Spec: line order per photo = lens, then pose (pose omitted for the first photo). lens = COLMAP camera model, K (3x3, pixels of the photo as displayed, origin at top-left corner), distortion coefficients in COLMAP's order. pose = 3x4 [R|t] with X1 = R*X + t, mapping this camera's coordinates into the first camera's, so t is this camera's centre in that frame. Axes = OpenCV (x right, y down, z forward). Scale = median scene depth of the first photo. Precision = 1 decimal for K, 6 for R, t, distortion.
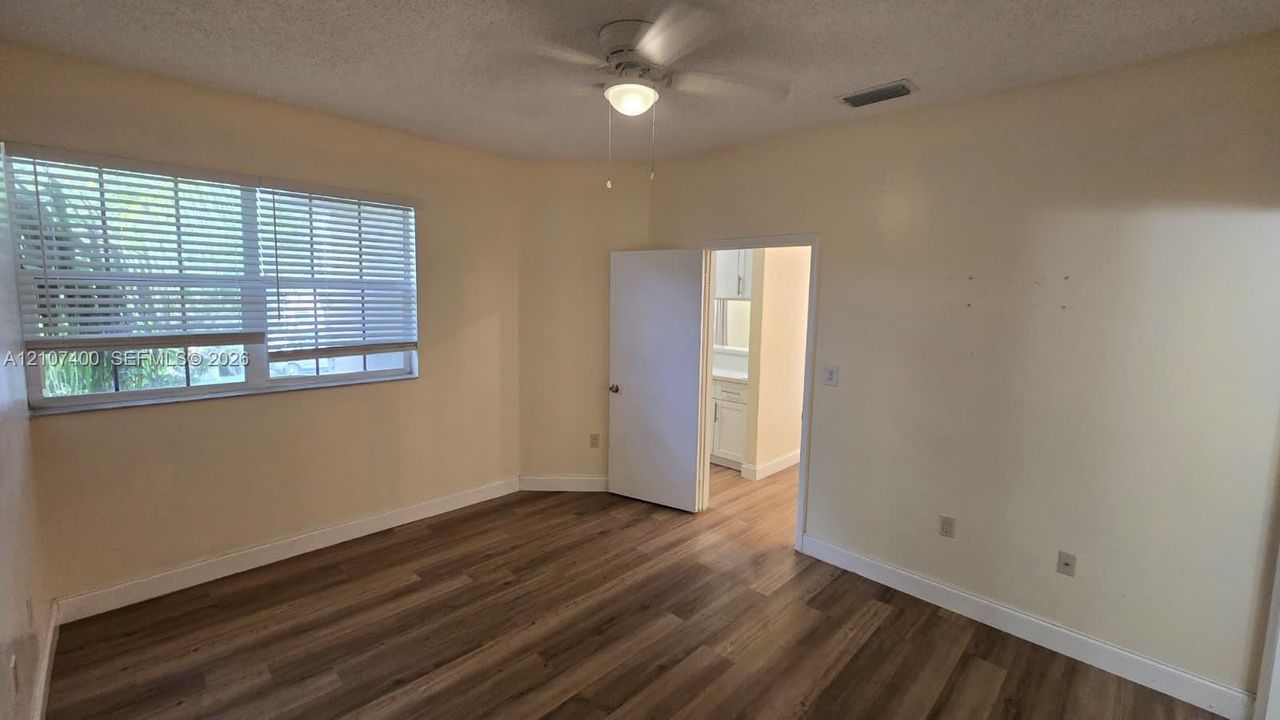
lens RADIAL K [[525.0, 0, 641.2], [0, 525.0, 355.1], [0, 0, 1]] dist [0.002280, -0.000484]
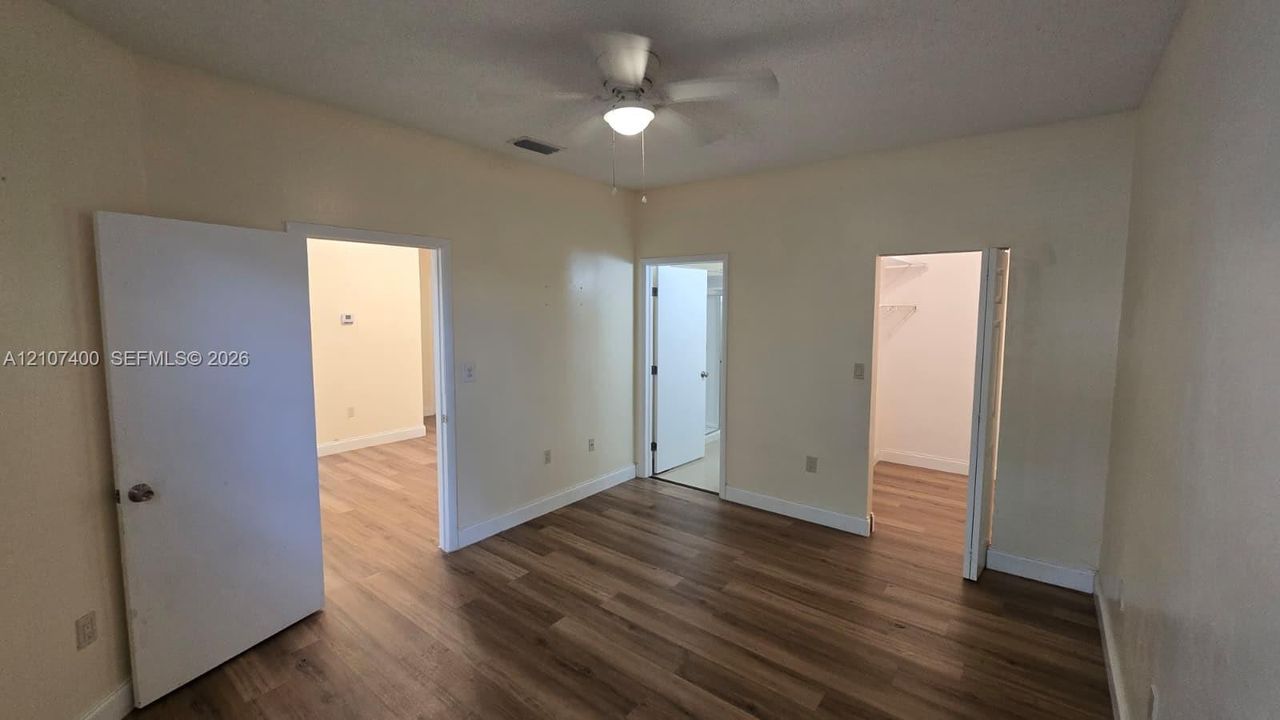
lens RADIAL K [[525.0, 0, 643.4], [0, 525.0, 355.8], [0, 0, 1]] dist [0.002280, -0.000484]
pose [[-0.117360, -0.122688, 0.985482, -0.829297], [0.104630, 0.985289, 0.135124, -0.115614], [-0.987562, 0.118969, -0.102797, 0.828592]]
